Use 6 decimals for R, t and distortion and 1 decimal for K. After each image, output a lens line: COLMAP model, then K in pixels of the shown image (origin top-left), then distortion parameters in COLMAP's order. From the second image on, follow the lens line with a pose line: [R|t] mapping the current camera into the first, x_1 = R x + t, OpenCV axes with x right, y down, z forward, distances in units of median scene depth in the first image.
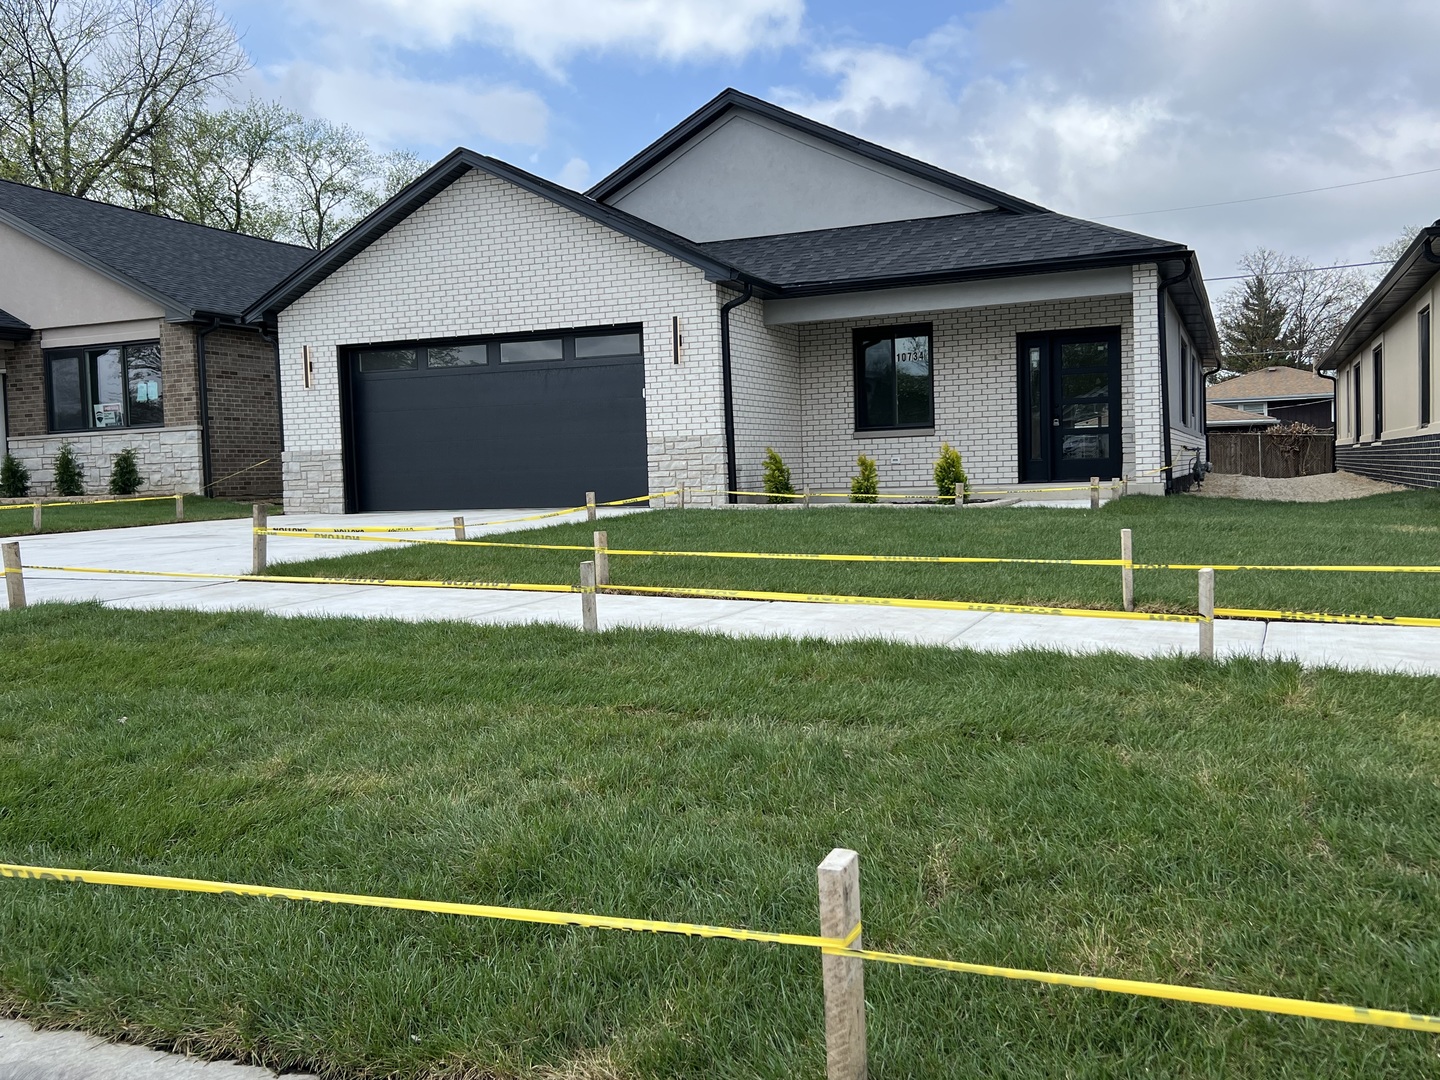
lens RADIAL K [[1288.8, 0, 710.5], [0, 1288.8, 548.4], [0, 0, 1]] dist [0.095847, -0.174086]
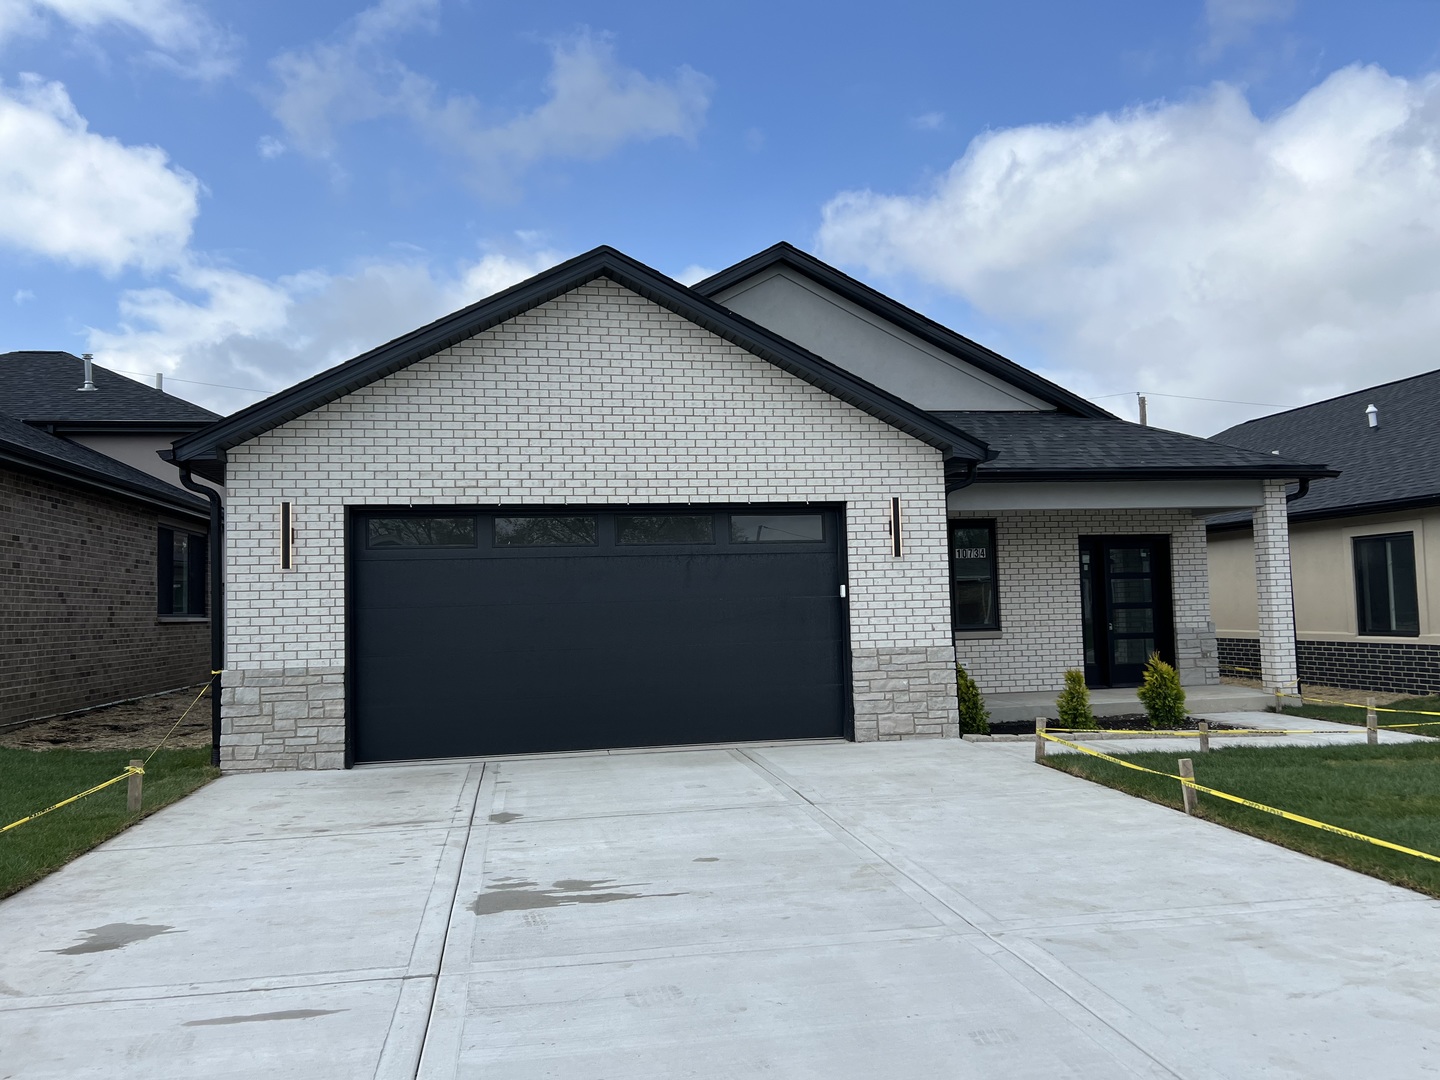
lens RADIAL K [[1078.7, 0, 732.6], [0, 1078.7, 550.0], [0, 0, 1]] dist [0.061465, -0.072483]
pose [[0.840970, 0.038505, 0.539710, -0.429102], [0.031262, 0.992341, -0.119511, -0.065364], [-0.540178, 0.117377, 0.833325, 0.461267]]
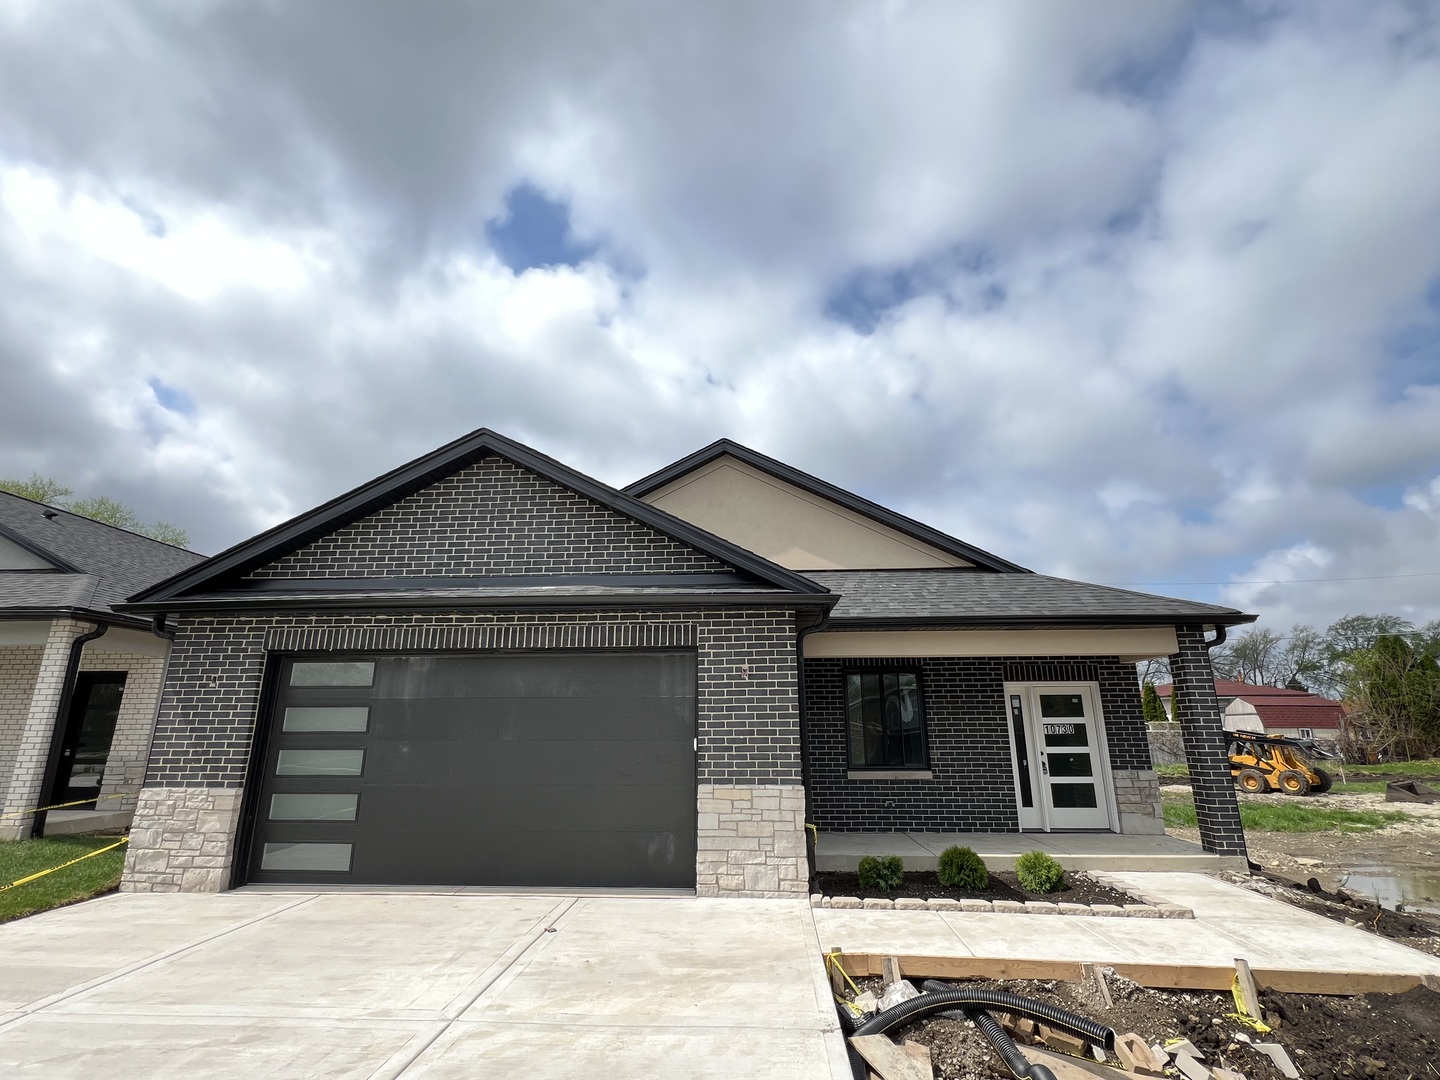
lens RADIAL K [[679.0, 0, 720.6], [0, 679.0, 541.1], [0, 0, 1]] dist [-0.008165, 0.003986]
pose [[0.944631, 0.117634, 0.306325, 0.609092], [-0.010112, 0.943525, -0.331148, -0.081963], [-0.327980, 0.309715, 0.892472, 0.227050]]
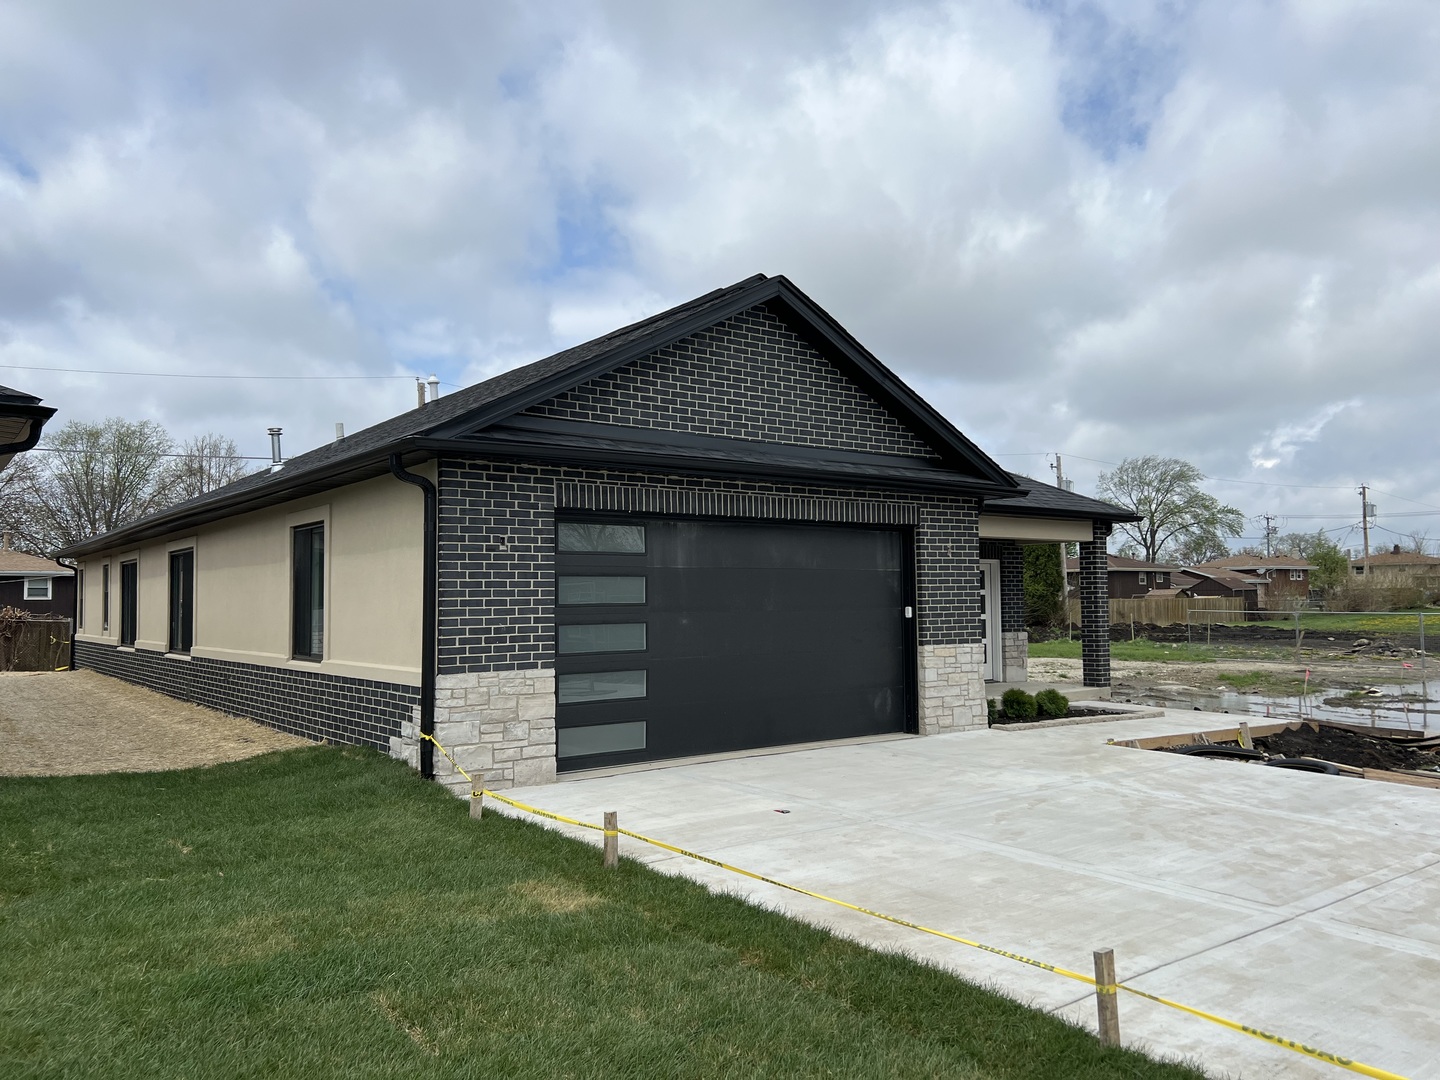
lens RADIAL K [[1078.7, 0, 720.2], [0, 1078.7, 545.2], [0, 0, 1]] dist [0.061465, -0.072483]
pose [[0.502692, 0.073852, 0.861305, 0.058991], [0.043832, 0.992885, -0.110717, -0.071752], [-0.863354, 0.093410, 0.495878, 0.374906]]
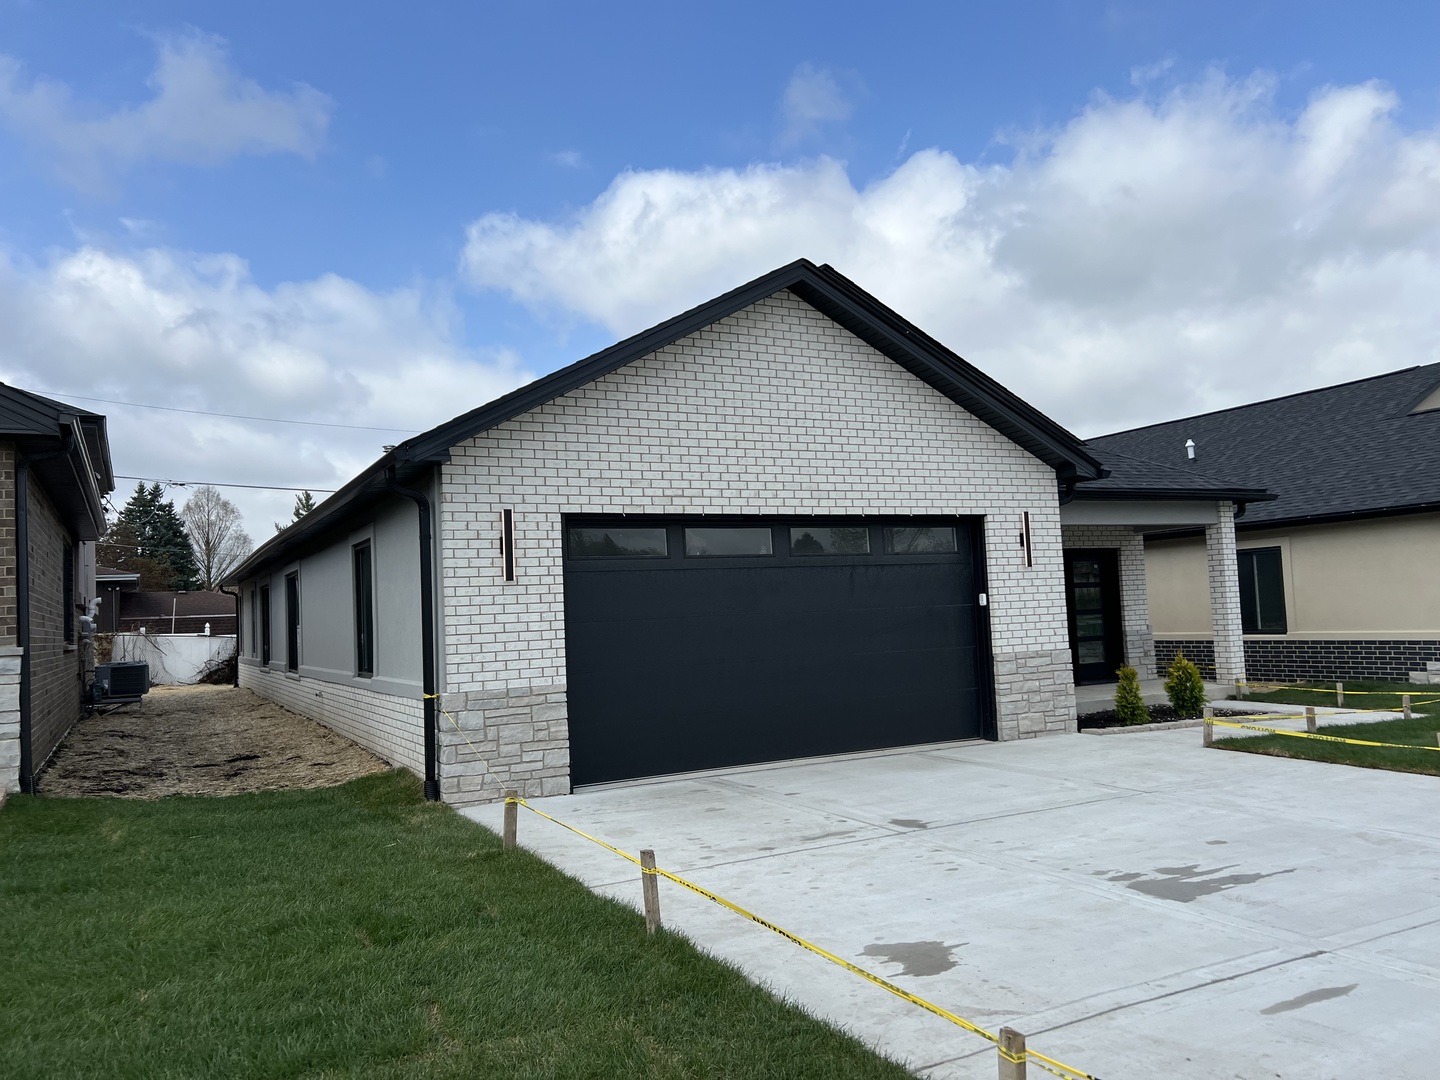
lens RADIAL K [[1078.7, 0, 711.9], [0, 1078.7, 553.1], [0, 0, 1]] dist [0.061465, -0.072483]
pose [[0.646244, 0.045735, 0.761759, -0.646520], [0.068421, 0.990710, -0.117526, -0.075542], [-0.760058, 0.128071, 0.637111, 0.644317]]
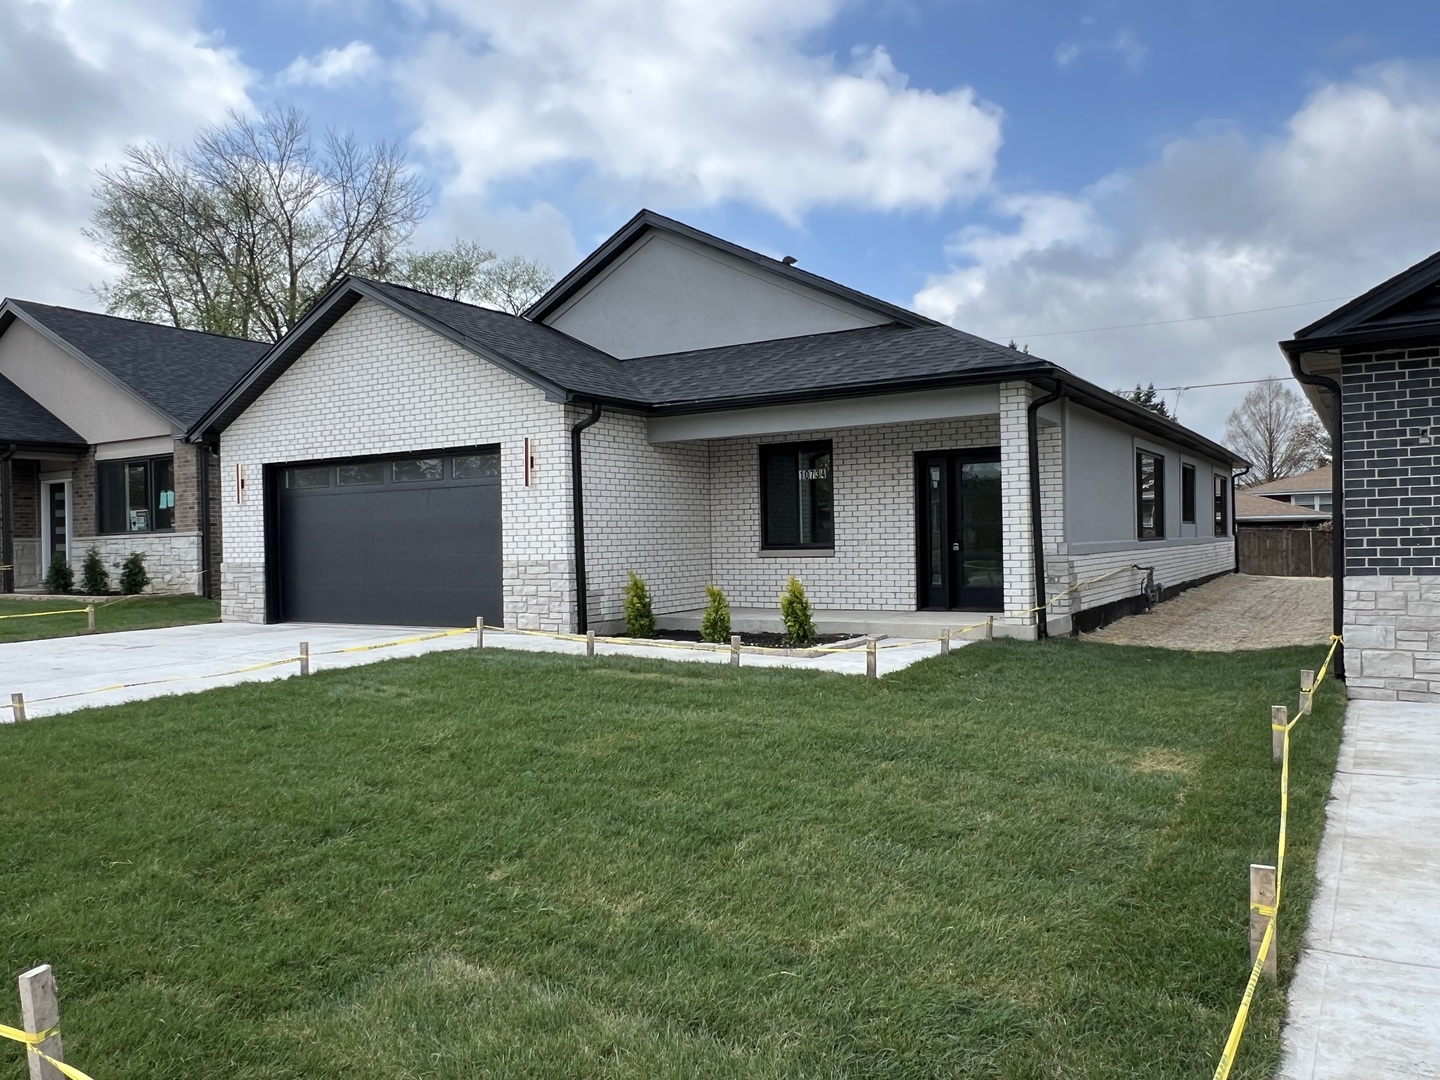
lens RADIAL K [[1074.1, 0, 724.7], [0, 1074.1, 547.0], [0, 0, 1]] dist [-0.012753, 0.012815]
pose [[0.986937, 0.013014, -0.160577, 0.227977], [-0.020753, 0.998697, -0.046613, -0.058056], [0.159761, 0.049337, 0.985922, 0.215069]]
